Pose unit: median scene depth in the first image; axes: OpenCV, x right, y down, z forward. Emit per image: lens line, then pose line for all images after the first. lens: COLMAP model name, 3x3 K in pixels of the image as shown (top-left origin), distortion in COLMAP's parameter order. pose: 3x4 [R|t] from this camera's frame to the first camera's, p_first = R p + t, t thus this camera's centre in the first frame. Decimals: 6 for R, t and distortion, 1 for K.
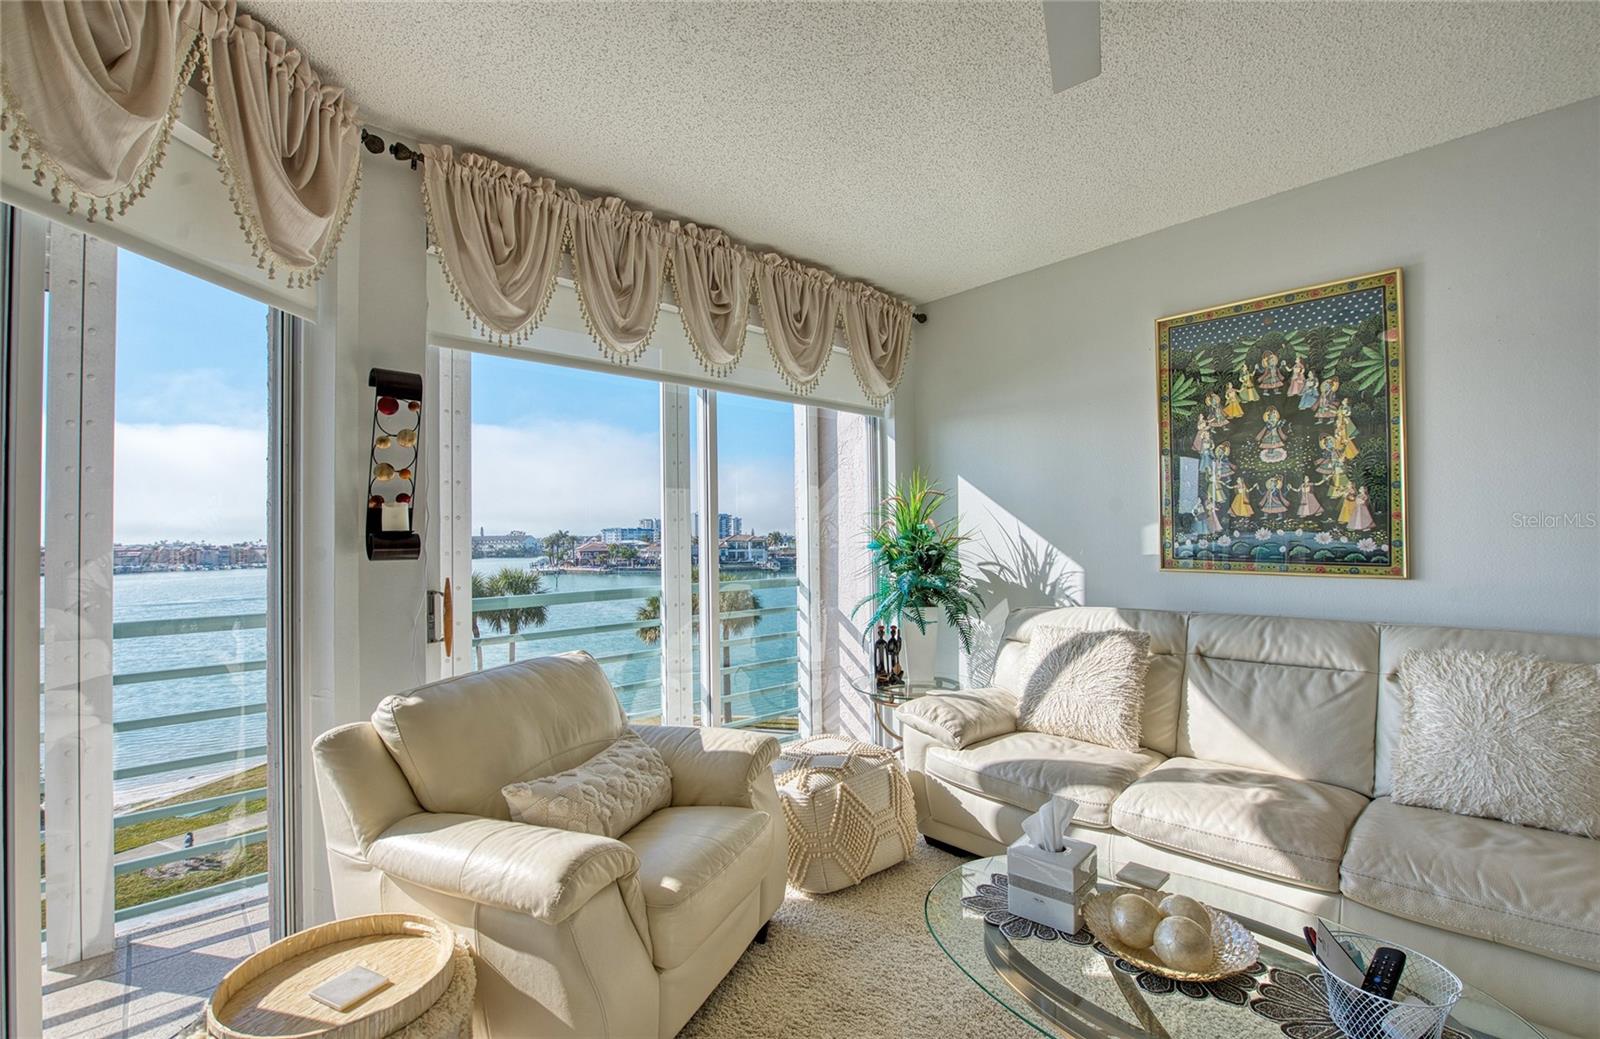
lens RADIAL K [[698.4, 0, 796.7], [0, 698.4, 518.9], [0, 0, 1]] dist [-0.012445, -0.001967]
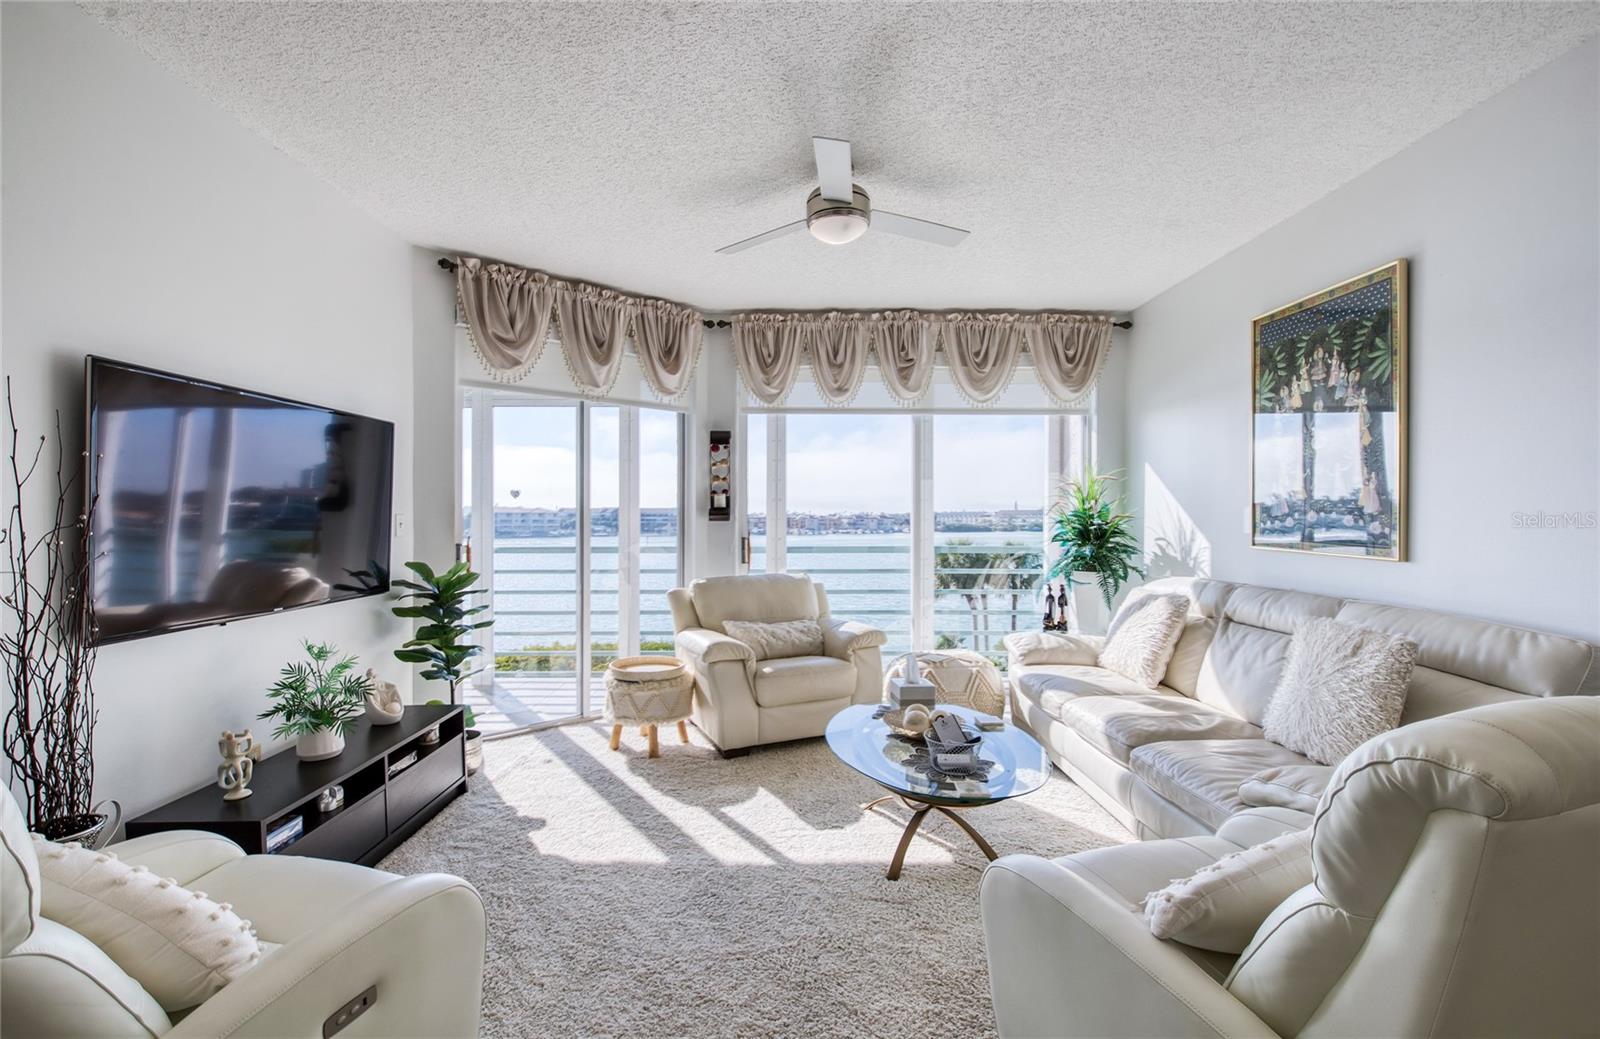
lens RADIAL K [[698.4, 0, 792.6], [0, 698.4, 513.9], [0, 0, 1]] dist [-0.012445, -0.001967]
pose [[0.743222, 0.014536, -0.668887, 0.837697], [0.004994, 0.999616, 0.027271, -0.015856], [0.669027, -0.023609, 0.742863, -0.354389]]
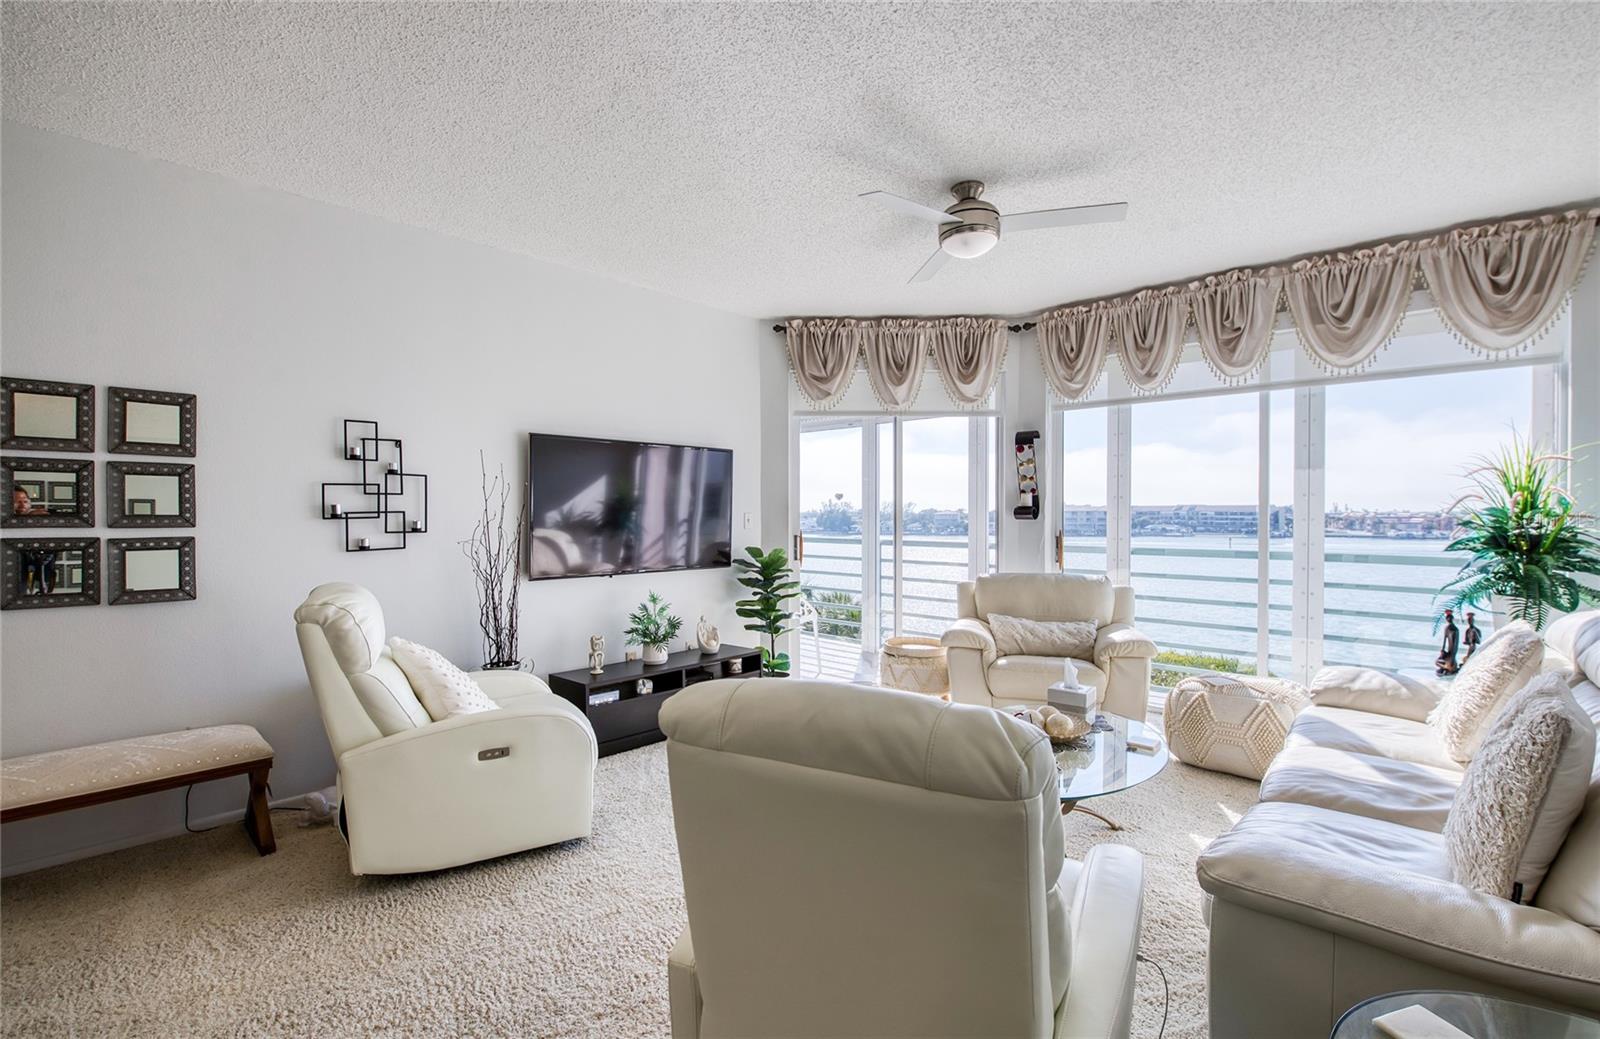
lens RADIAL K [[698.4, 0, 804.6], [0, 698.4, 520.7], [0, 0, 1]] dist [-0.012445, -0.001967]
pose [[0.082223, 0.026039, -0.996274, 1.274754], [0.023200, 0.999338, 0.028034, -0.011442], [0.996344, -0.025419, 0.081564, 0.114830]]
